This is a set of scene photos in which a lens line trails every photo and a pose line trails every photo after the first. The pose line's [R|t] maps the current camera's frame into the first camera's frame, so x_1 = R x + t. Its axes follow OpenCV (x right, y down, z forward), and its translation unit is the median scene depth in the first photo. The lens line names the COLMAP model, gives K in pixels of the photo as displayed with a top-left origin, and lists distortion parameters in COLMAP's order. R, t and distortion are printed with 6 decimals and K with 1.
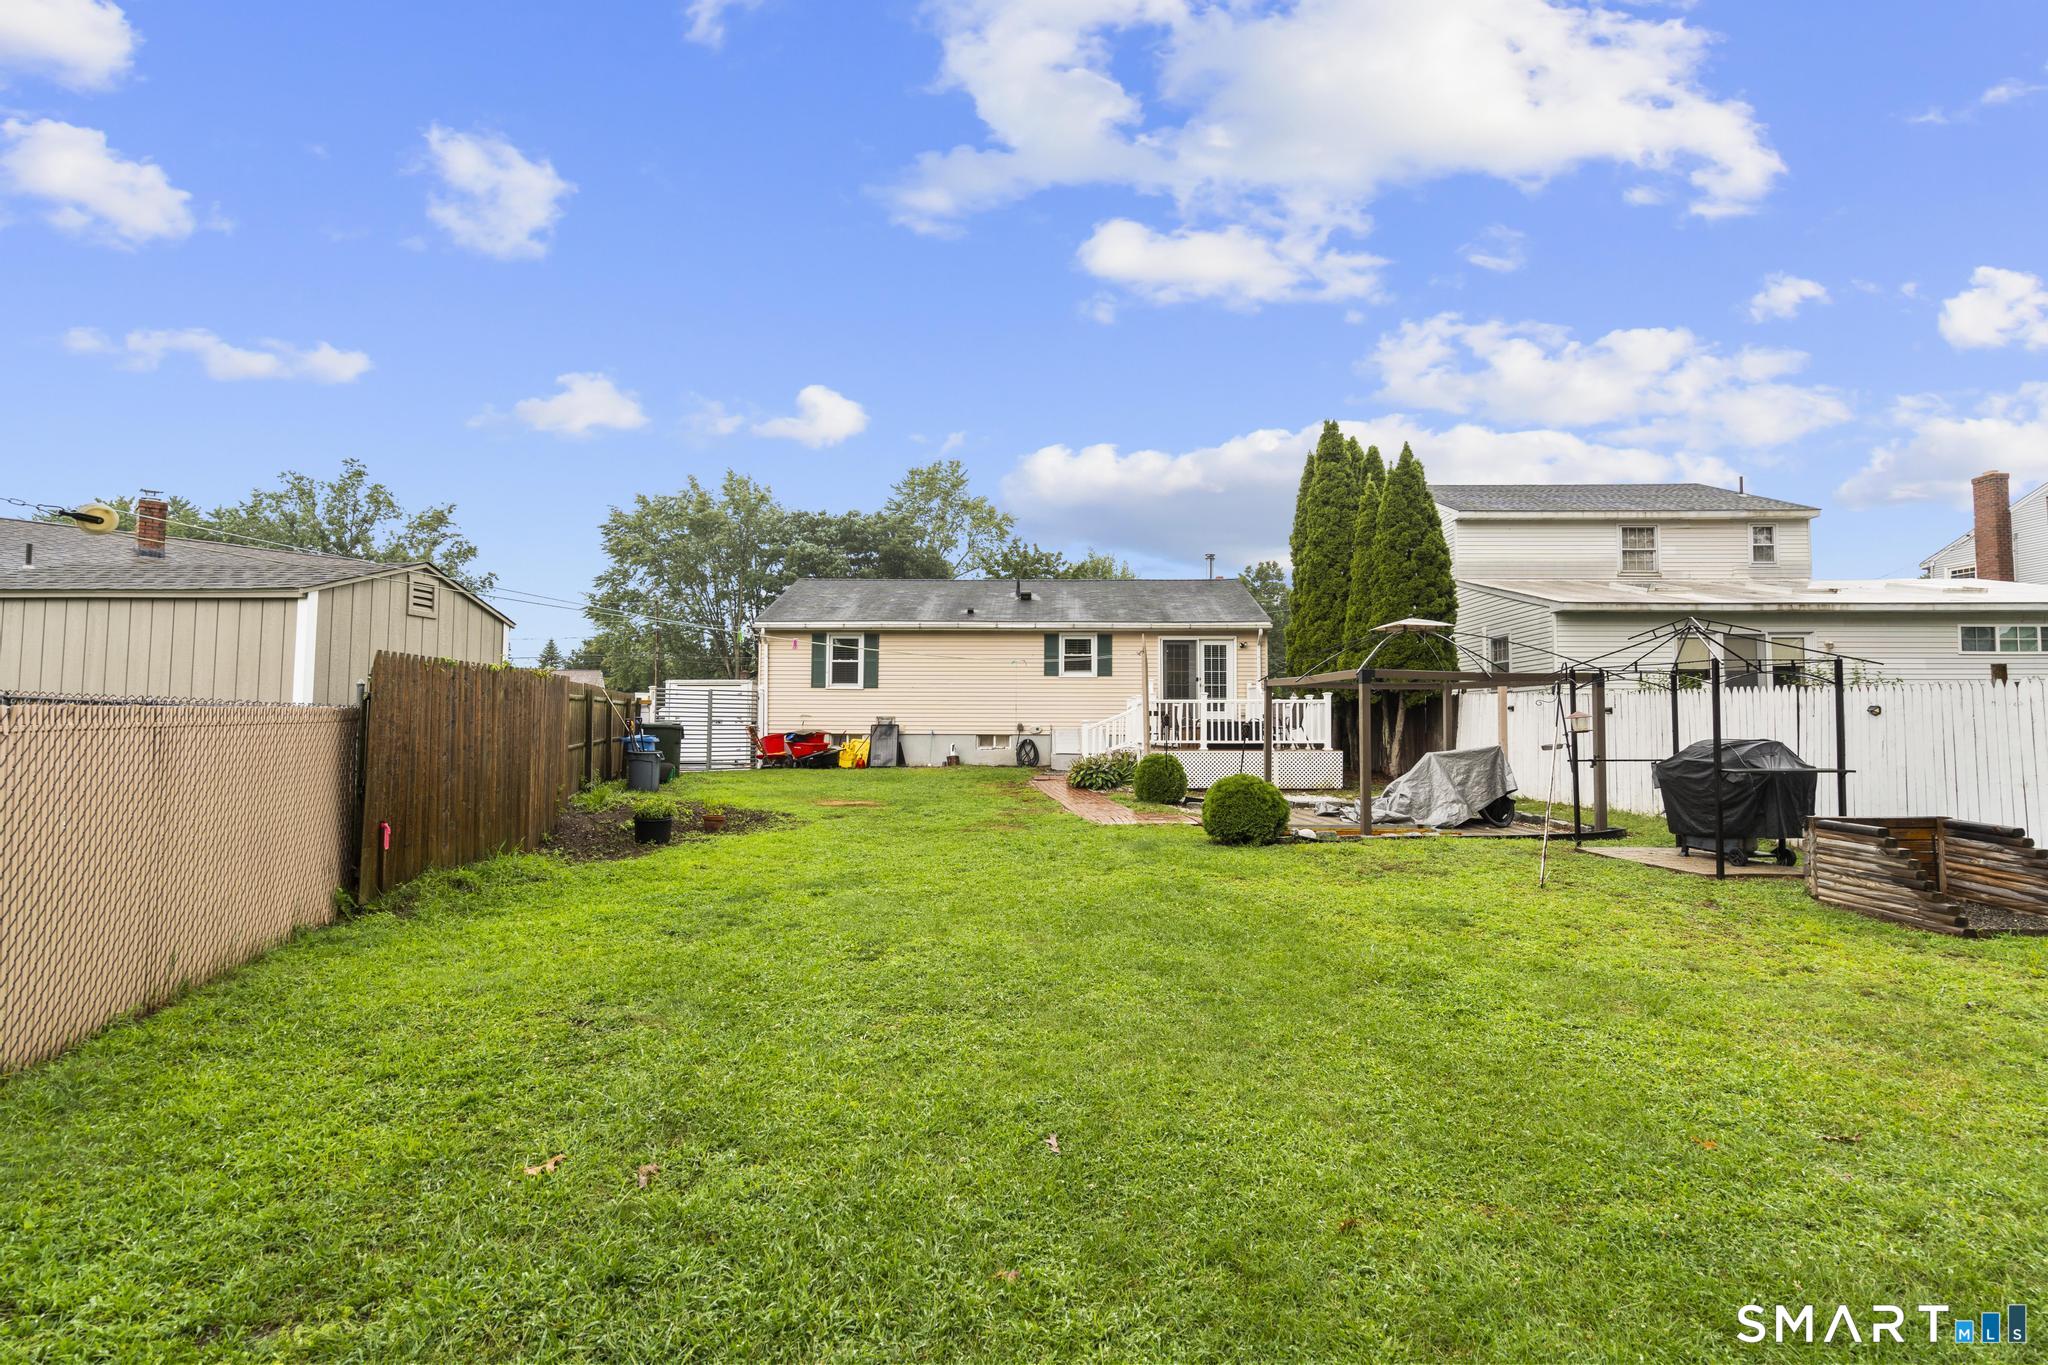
lens RADIAL K [[922.0, 0, 1031.8], [0, 922.0, 688.1], [0, 0, 1]] dist [-0.010020, 0.005874]
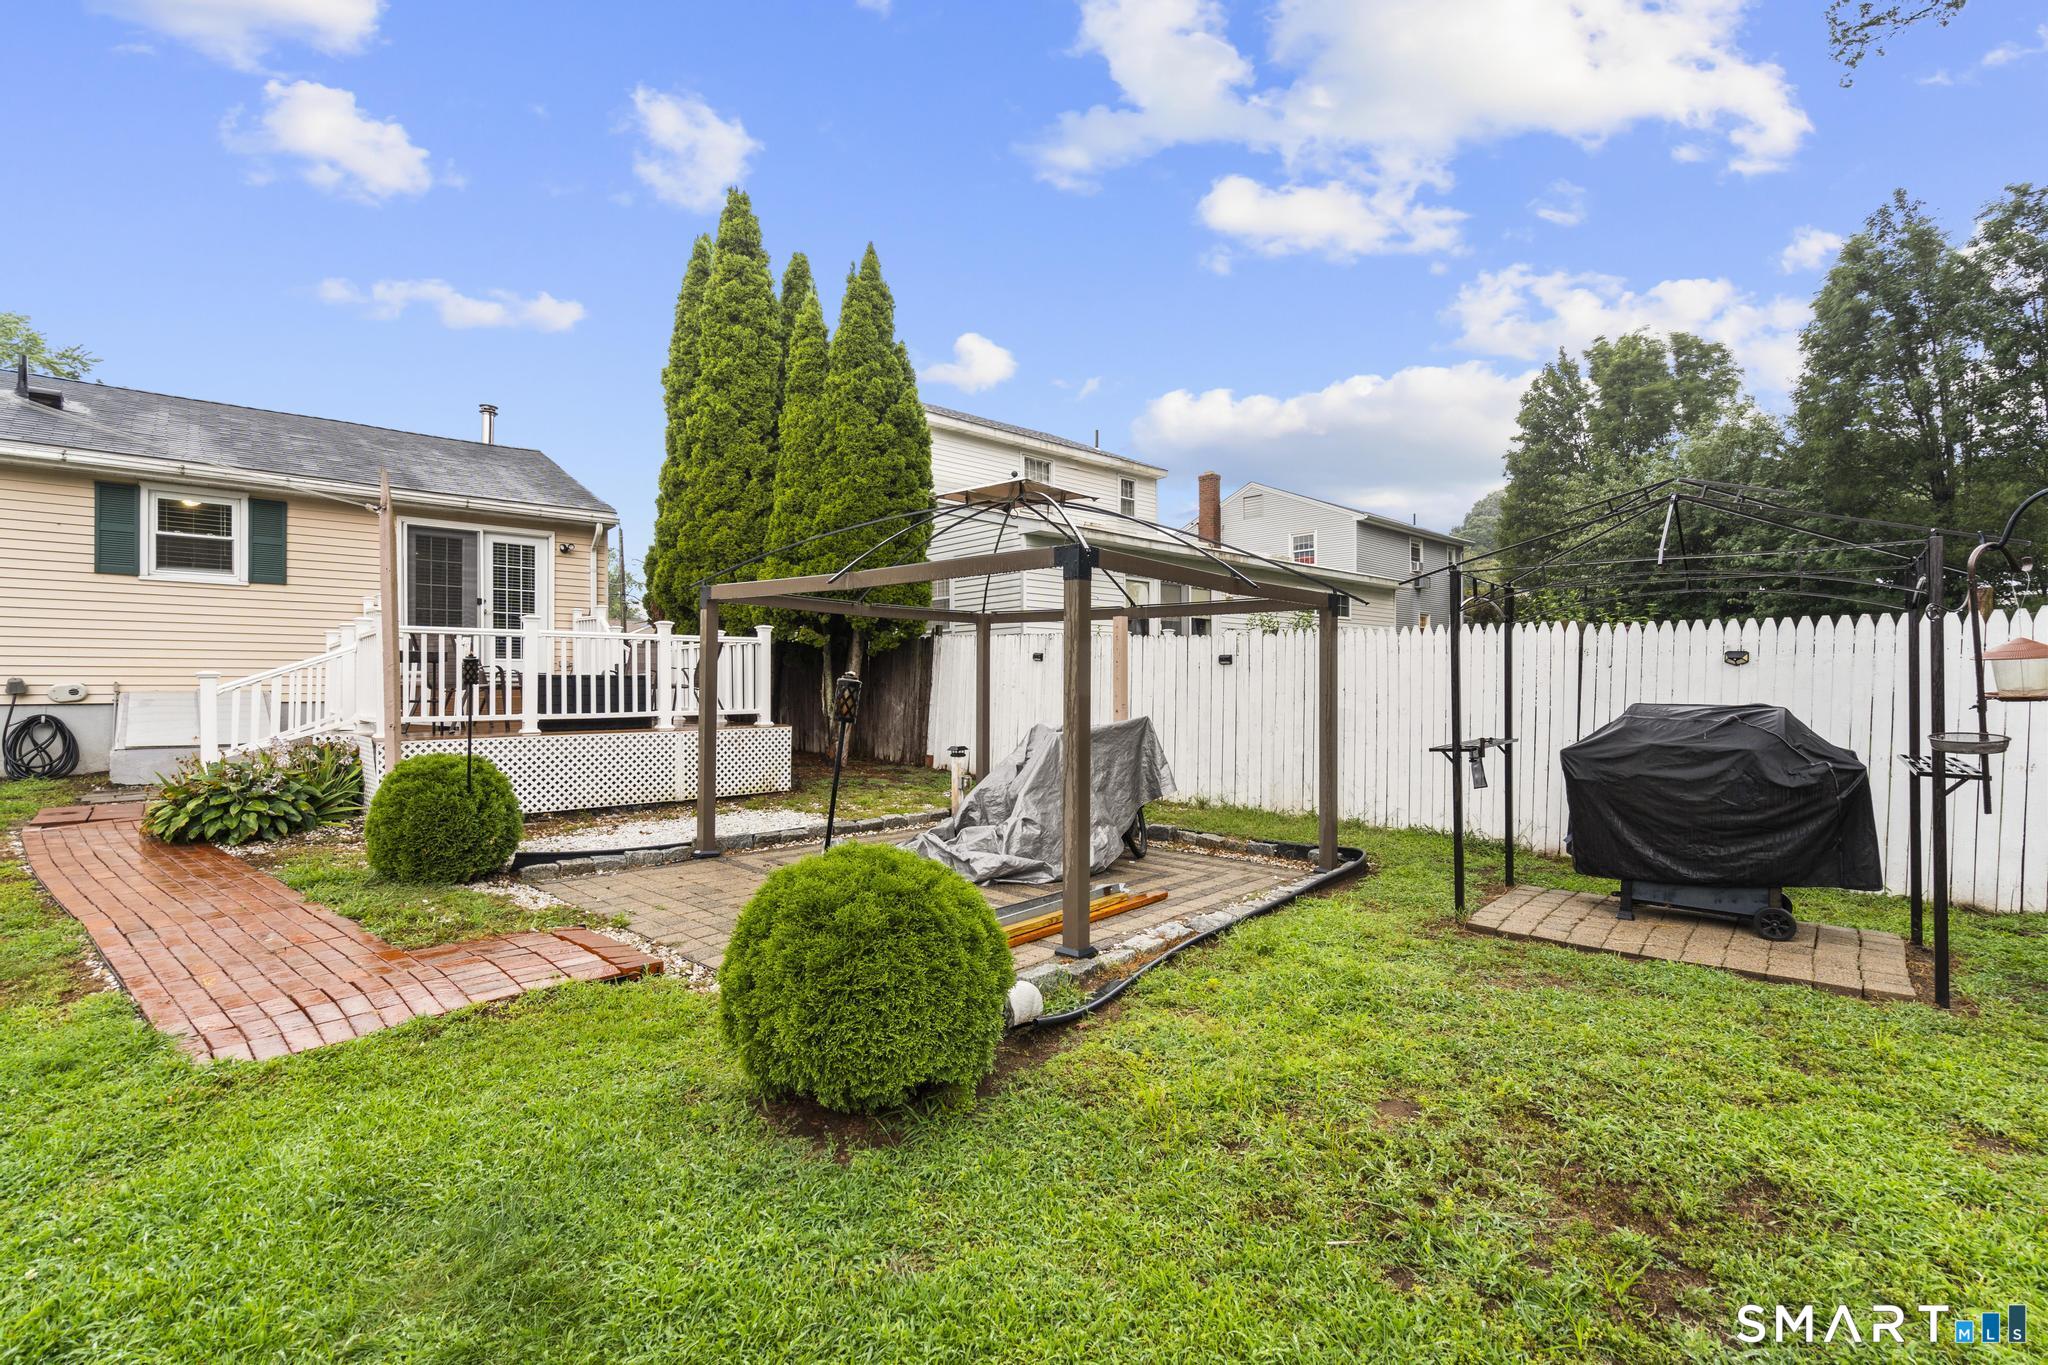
lens RADIAL K [[922.0, 0, 1031.8], [0, 922.0, 688.1], [0, 0, 1]] dist [-0.010020, 0.005874]
pose [[0.717972, -0.006791, 0.696039, 0.034357], [-0.026614, 0.998953, 0.037200, 0.016066], [-0.695563, -0.045233, 0.717039, 0.413764]]
